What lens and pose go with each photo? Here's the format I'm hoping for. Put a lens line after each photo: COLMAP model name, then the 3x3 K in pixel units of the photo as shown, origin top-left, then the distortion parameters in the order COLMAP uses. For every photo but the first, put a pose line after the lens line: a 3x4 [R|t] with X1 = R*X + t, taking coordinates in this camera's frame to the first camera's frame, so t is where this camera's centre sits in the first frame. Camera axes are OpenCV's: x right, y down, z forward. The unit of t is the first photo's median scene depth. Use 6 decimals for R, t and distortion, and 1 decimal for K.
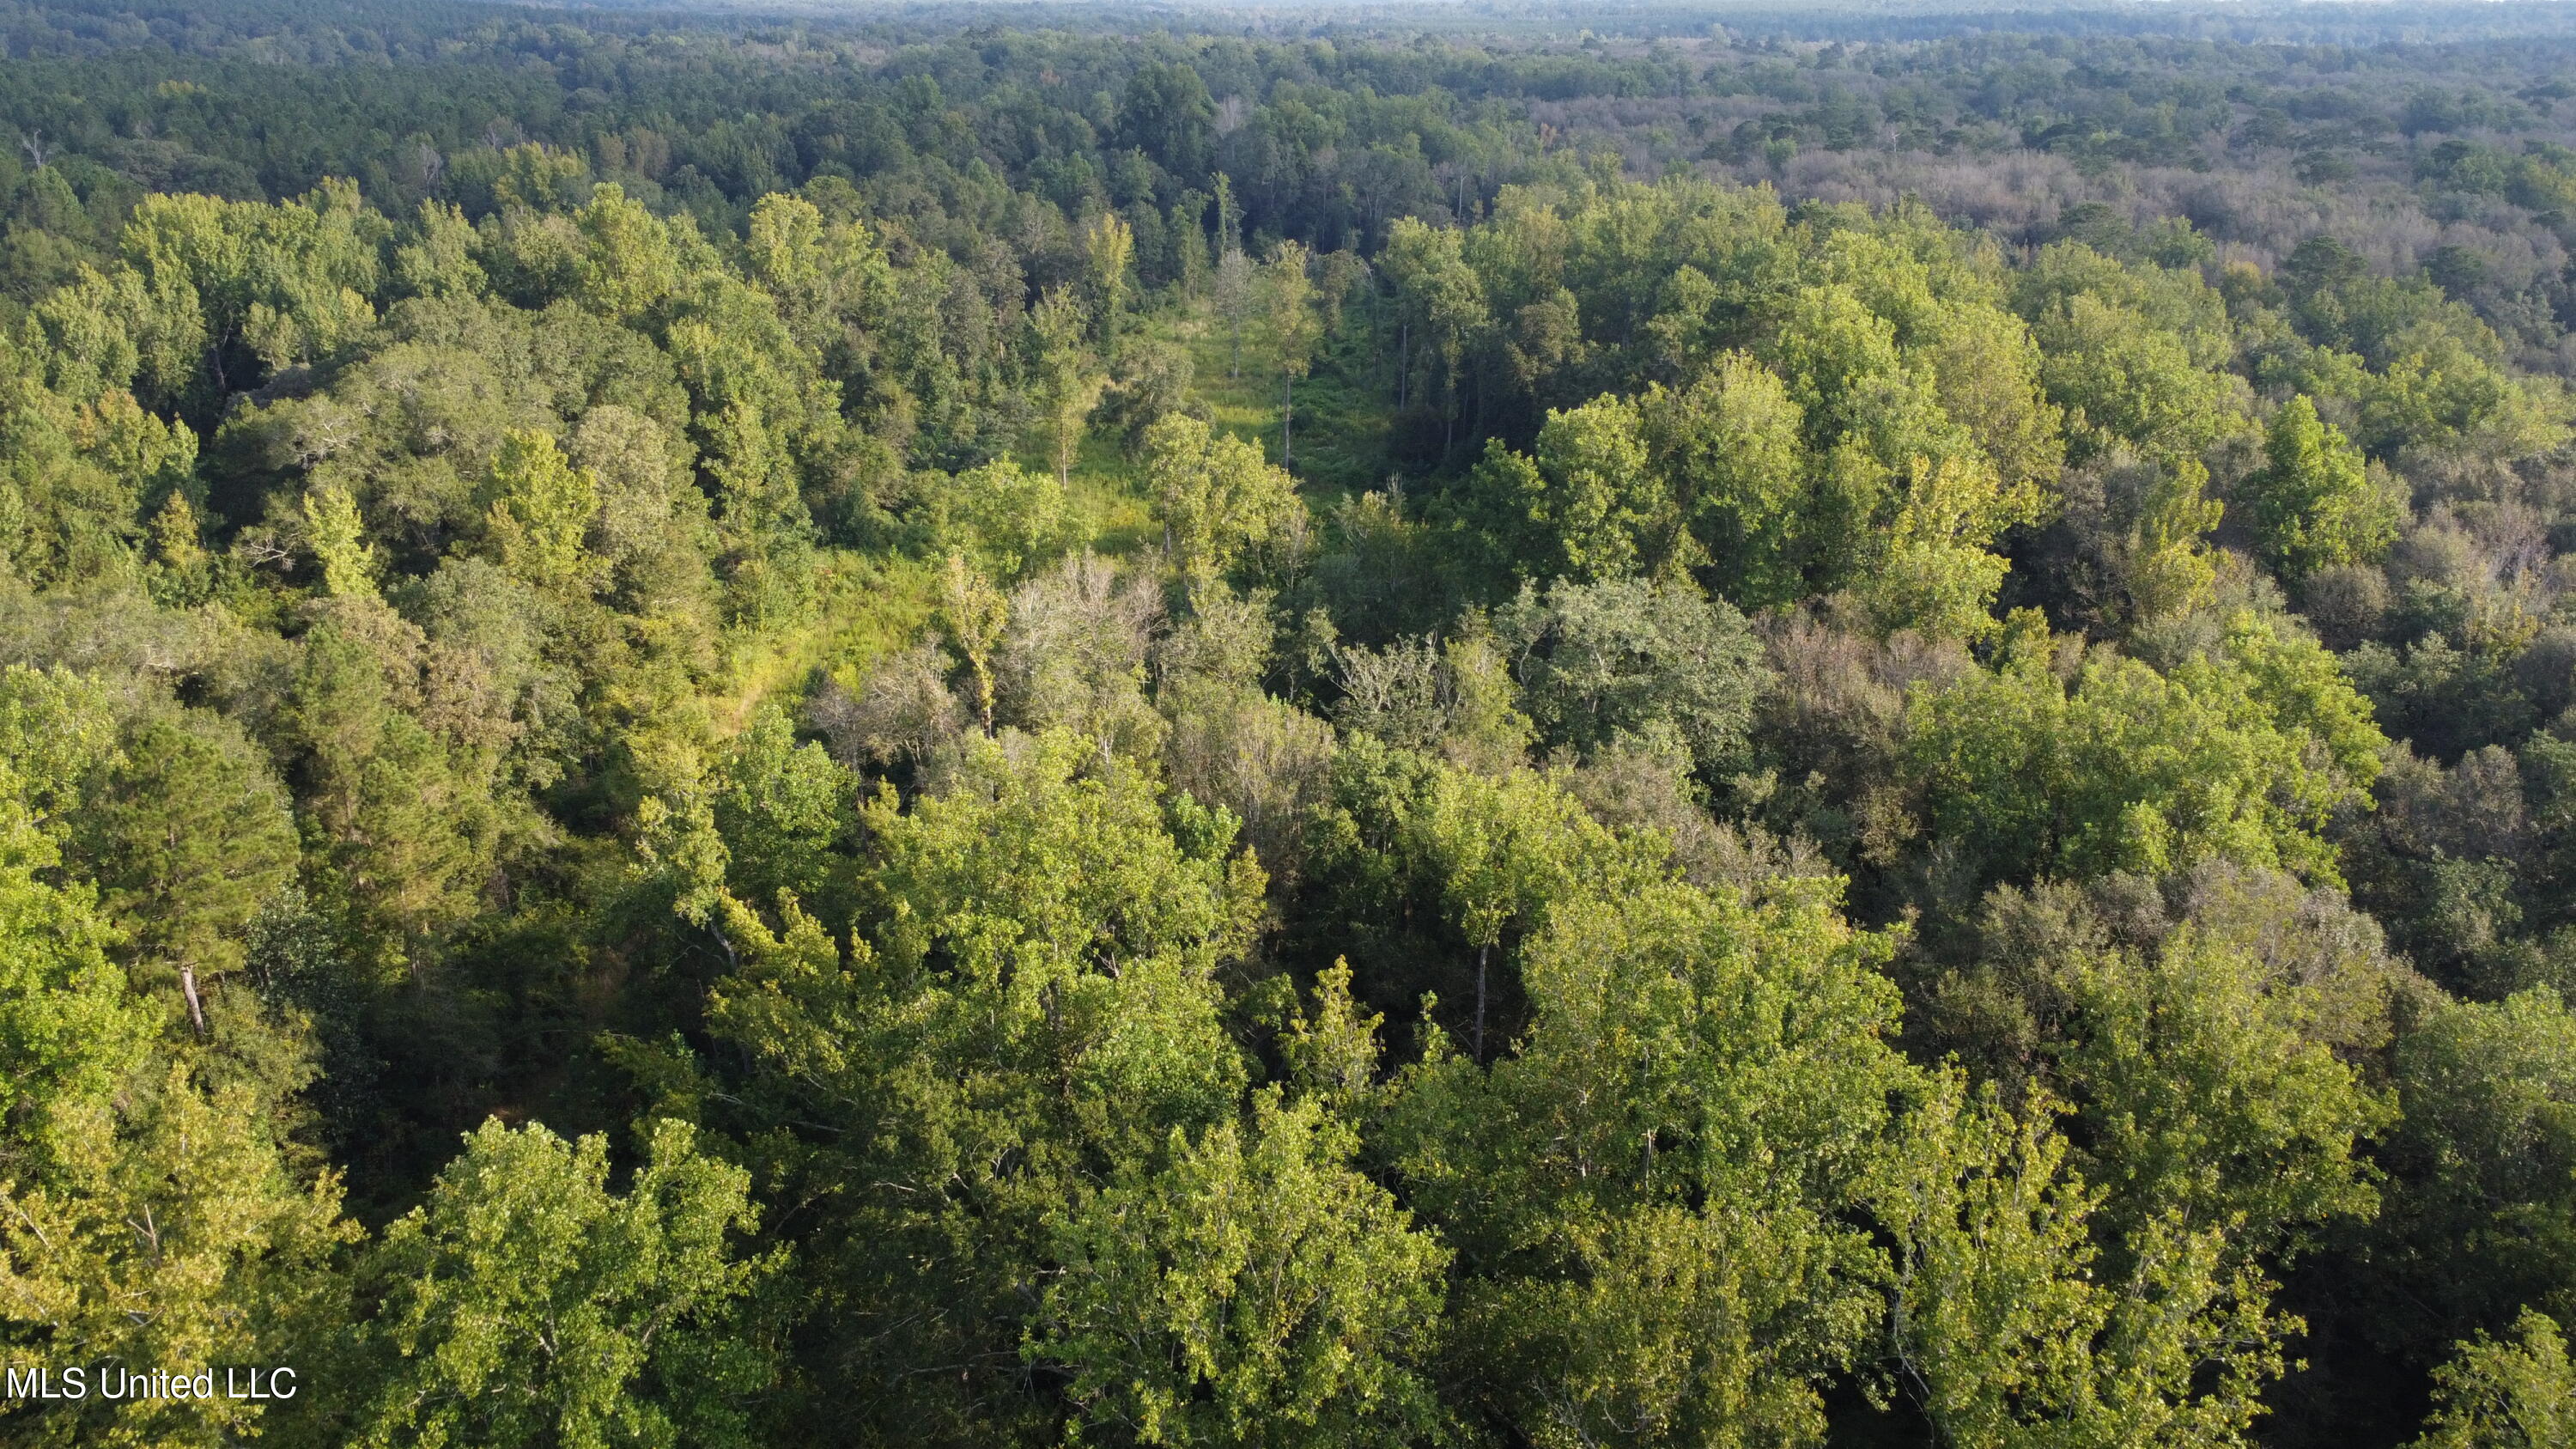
lens RADIAL K [[1925.3, 0, 1291.7], [0, 1925.3, 712.6], [0, 0, 1]] dist [0.005393, -0.006712]
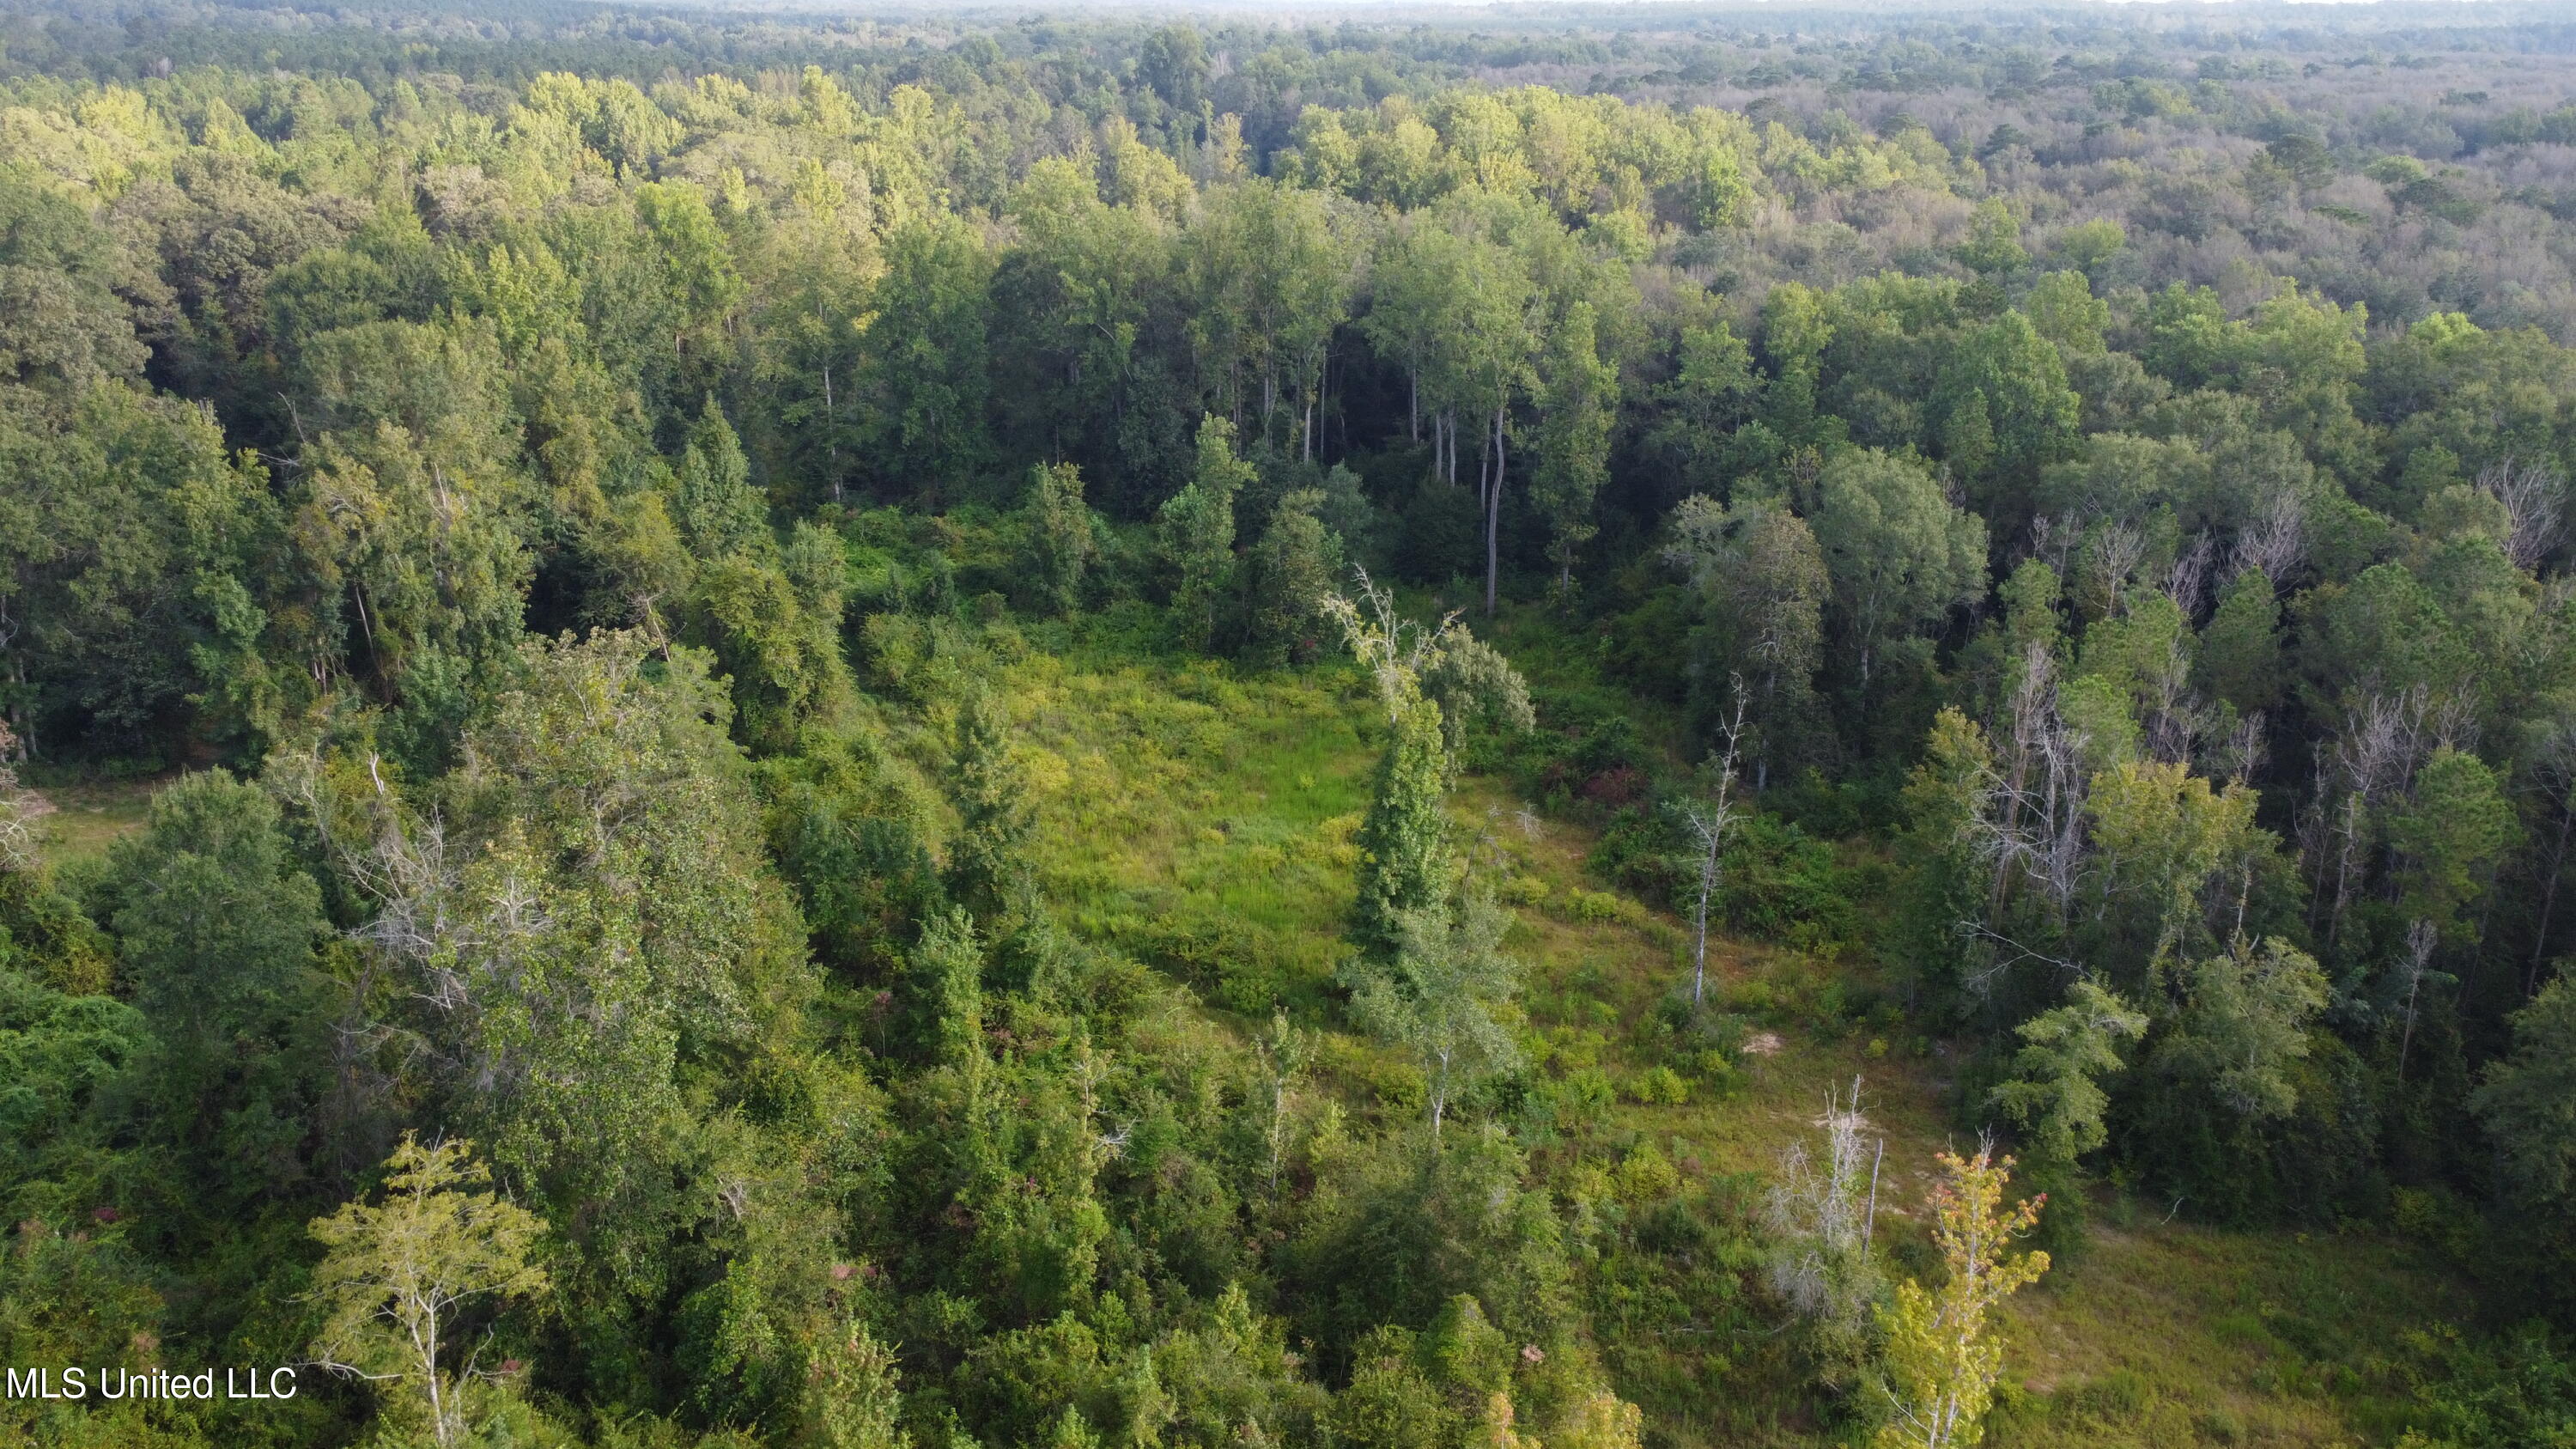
lens RADIAL K [[1925.3, 0, 1291.7], [0, 1925.3, 712.6], [0, 0, 1]] dist [0.005393, -0.006712]
pose [[0.999758, 0.005652, -0.021240, 0.063353], [-0.005744, 0.999974, -0.004306, 0.185799], [0.021215, 0.004427, 0.999765, -0.421791]]
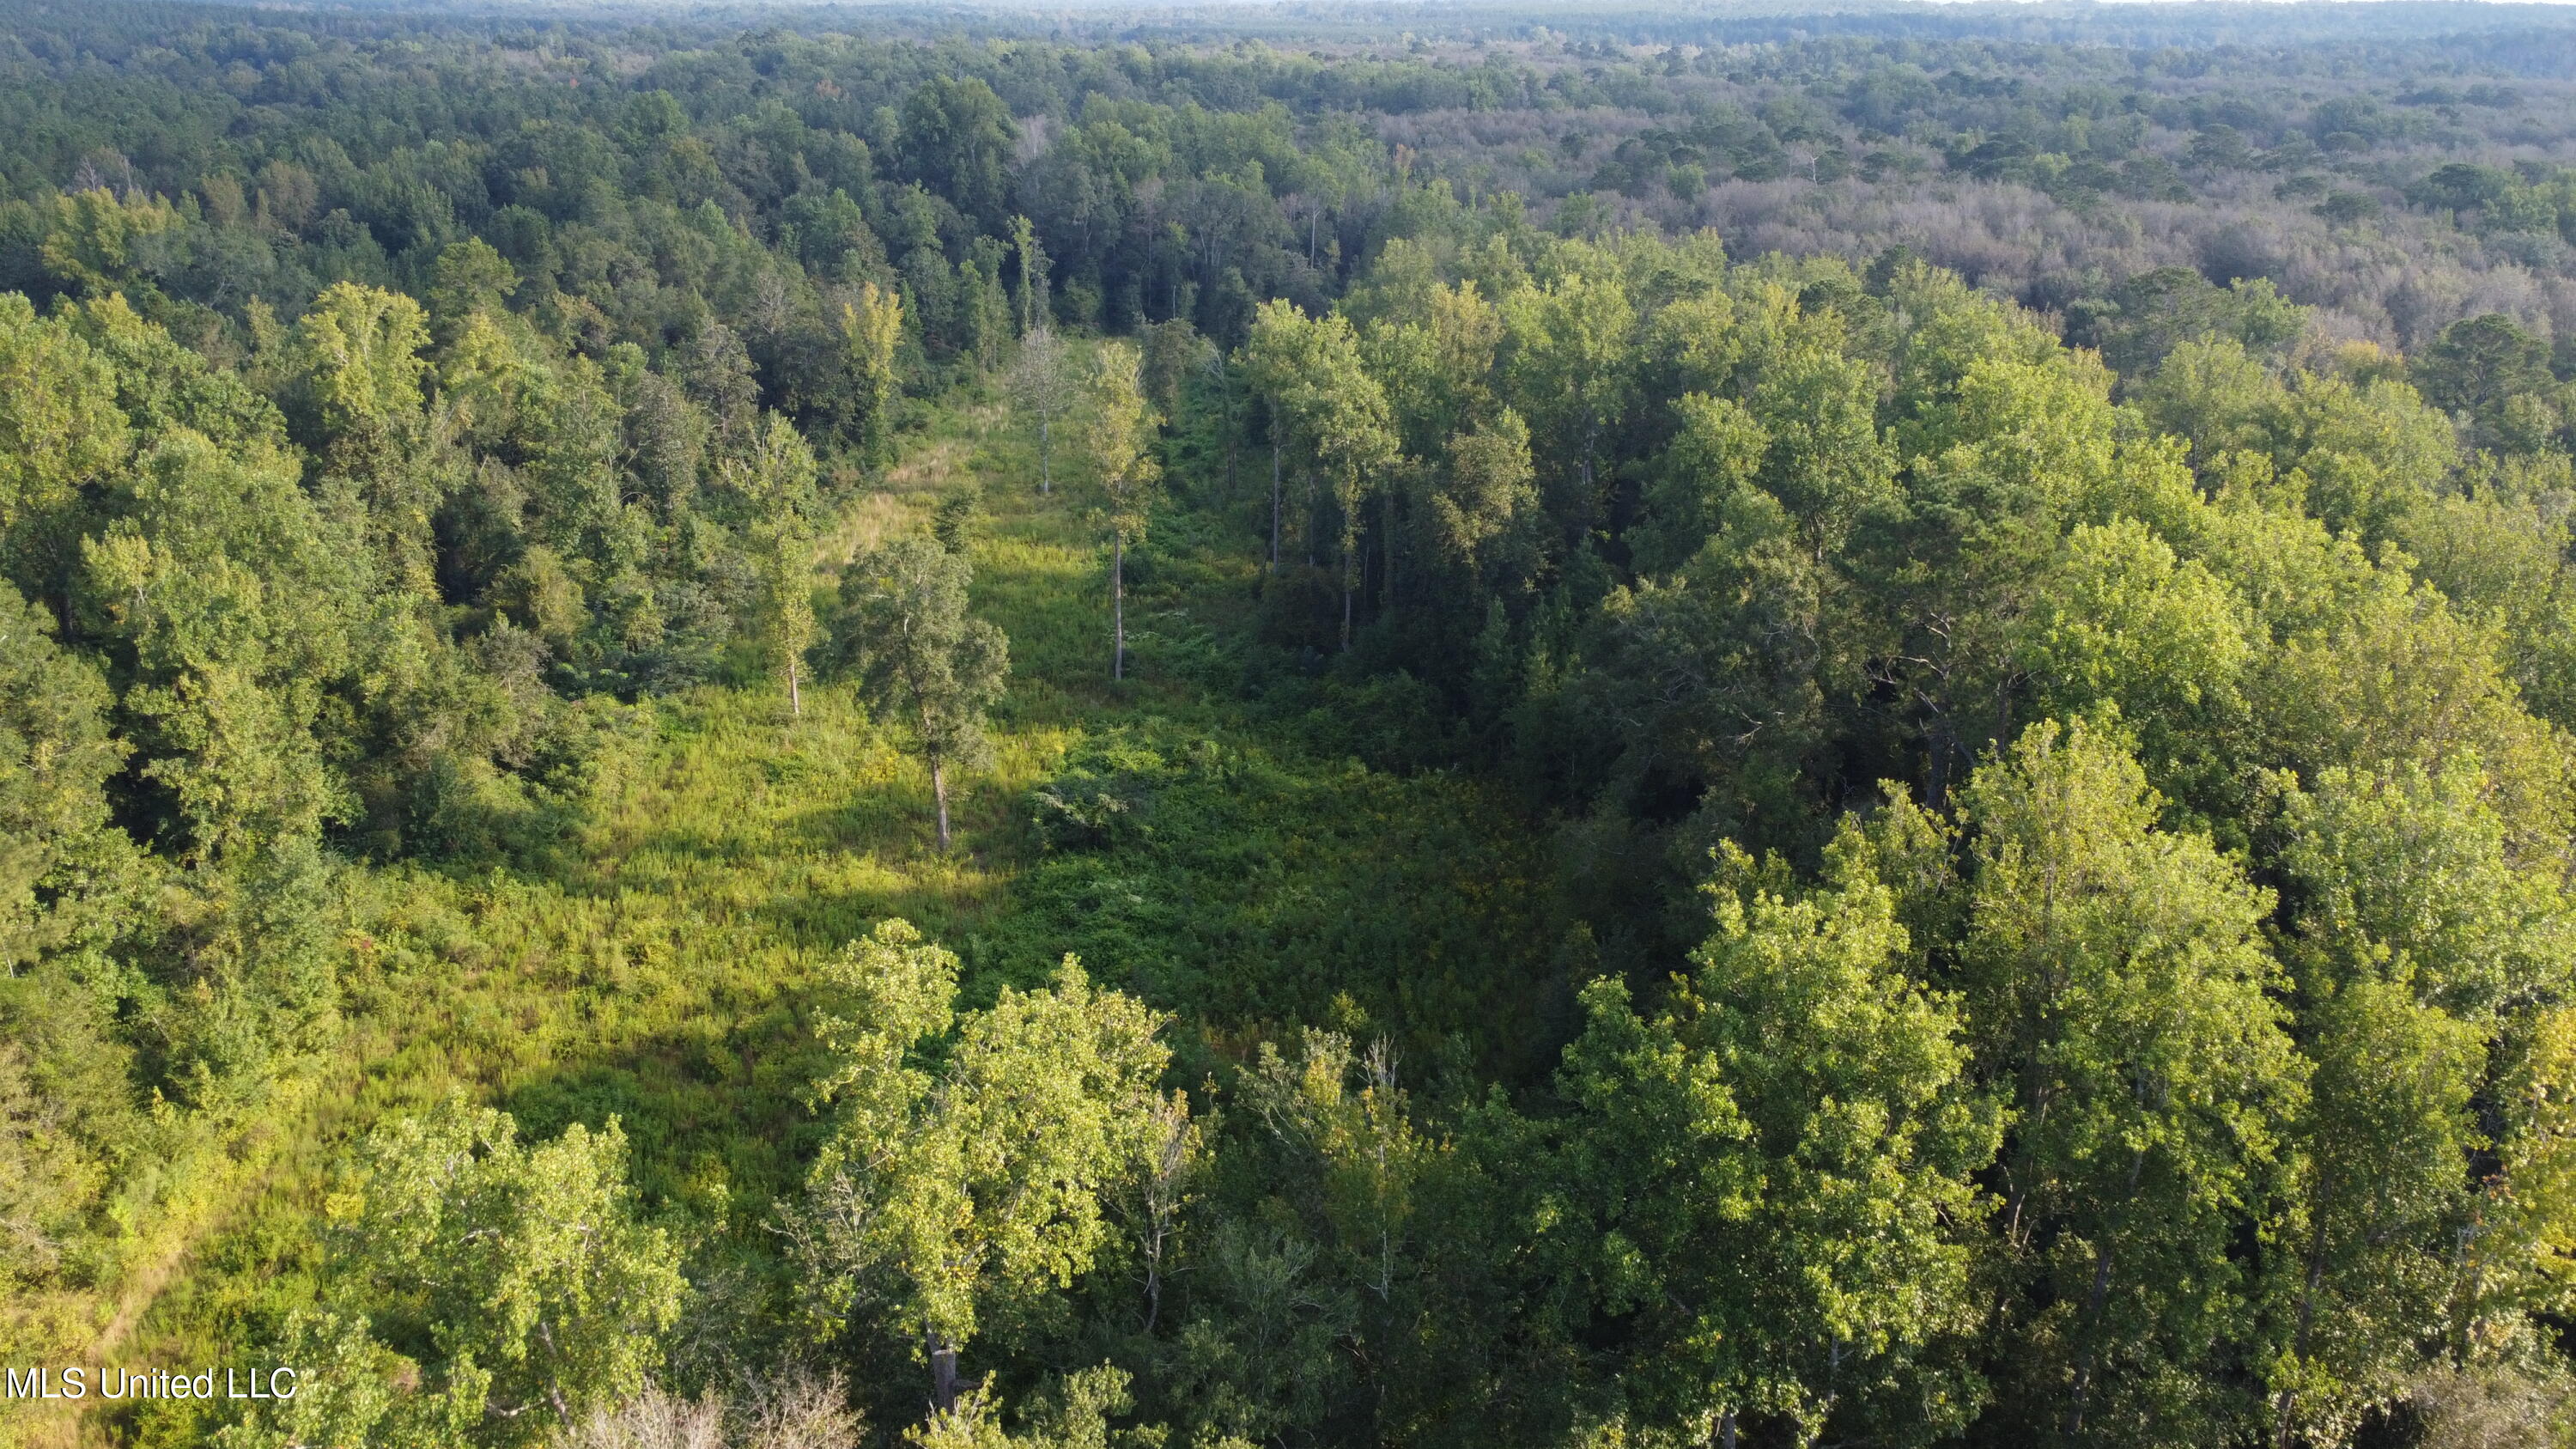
lens RADIAL K [[1925.3, 0, 1291.7], [0, 1925.3, 712.6], [0, 0, 1]] dist [0.005393, -0.006712]
pose [[0.995647, -0.031685, 0.087658, -0.001721], [0.031781, 0.999495, 0.000305, -0.081576], [-0.087623, 0.002482, 0.996151, 0.223203]]
